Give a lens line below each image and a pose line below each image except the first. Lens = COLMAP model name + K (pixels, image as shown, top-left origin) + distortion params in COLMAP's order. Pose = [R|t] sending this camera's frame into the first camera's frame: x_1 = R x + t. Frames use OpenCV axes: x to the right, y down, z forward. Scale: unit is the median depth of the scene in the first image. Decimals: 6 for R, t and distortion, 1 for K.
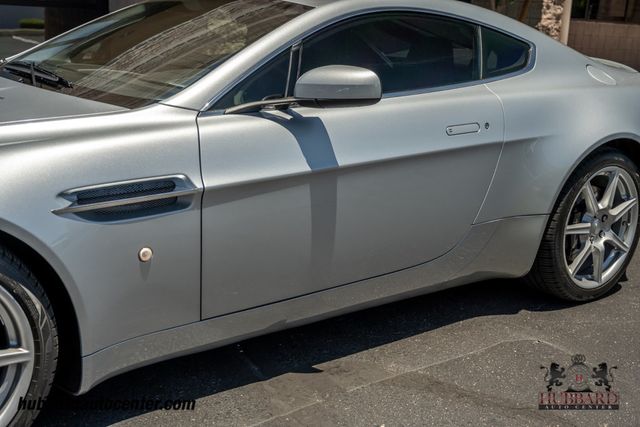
lens RADIAL K [[778.4, 0, 320.0], [0, 778.4, 213.5], [0, 0, 1]] dist [-0.005510, -0.024034]
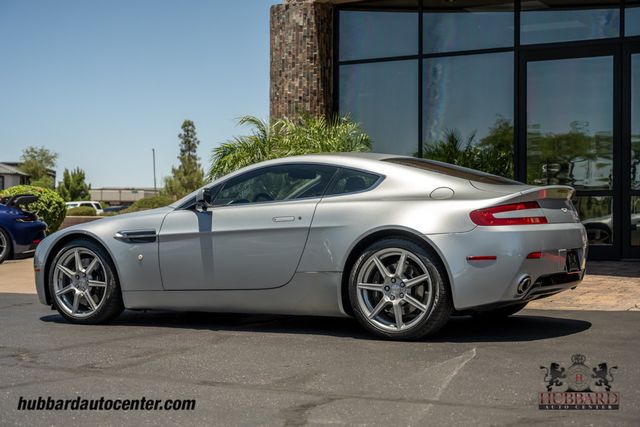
lens RADIAL K [[1095.8, 0, 320.0], [0, 1095.8, 213.5], [0, 0, 1]] dist [0.020607, 0.011891]
pose [[0.395578, -0.049584, -0.917093, 3.382064], [-0.194559, 0.971355, -0.136439, 0.289686], [0.897588, 0.232401, 0.374600, 0.066406]]
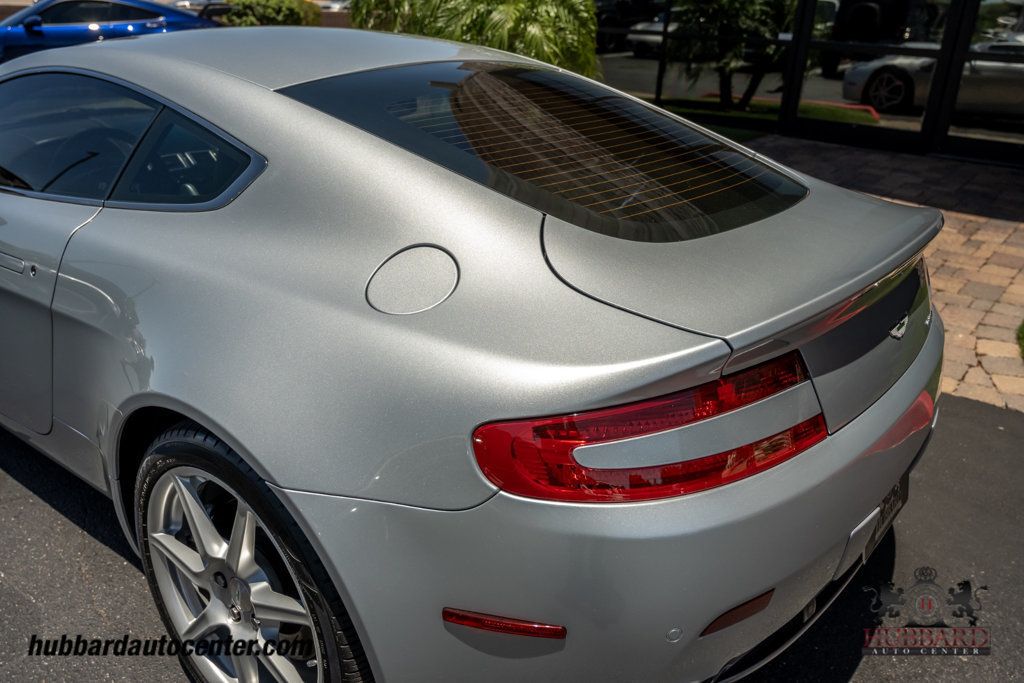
lens RADIAL K [[808.8, 0, 512.0], [0, 808.8, 341.5], [0, 0, 1]] dist [-0.000206, 0.003823]
pose [[0.256066, 0.342954, -0.903777, 1.138629], [-0.250291, 0.926588, 0.280695, -0.420963], [0.933694, 0.154330, 0.323106, 1.467362]]
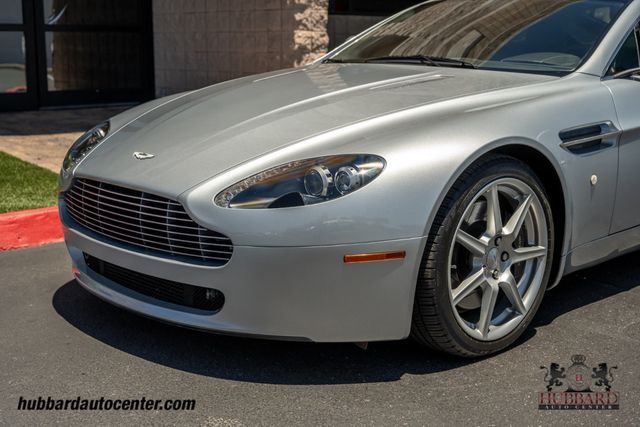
lens RADIAL K [[917.3, 0, 320.0], [0, 917.3, 213.5], [0, 0, 1]] dist [-0.002667, 0.006441]
pose [[0.994233, -0.069668, 0.081536, -0.776427], [0.073838, 0.996051, -0.049304, 0.144148], [-0.077779, 0.055040, 0.995450, -0.516185]]
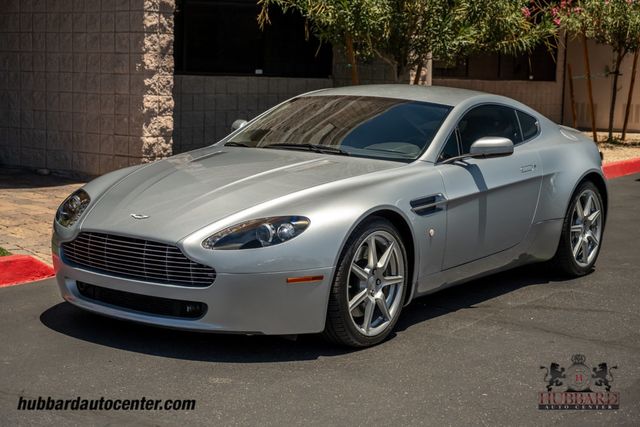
lens RADIAL K [[1126.8, 0, 320.0], [0, 1126.8, 213.5], [0, 0, 1]] dist [-0.012148, -0.070038]
pose [[0.955132, -0.062436, 0.289525, -1.260198], [0.093531, 0.991090, -0.094828, 0.237504], [-0.281024, 0.117653, 0.952462, -1.612803]]
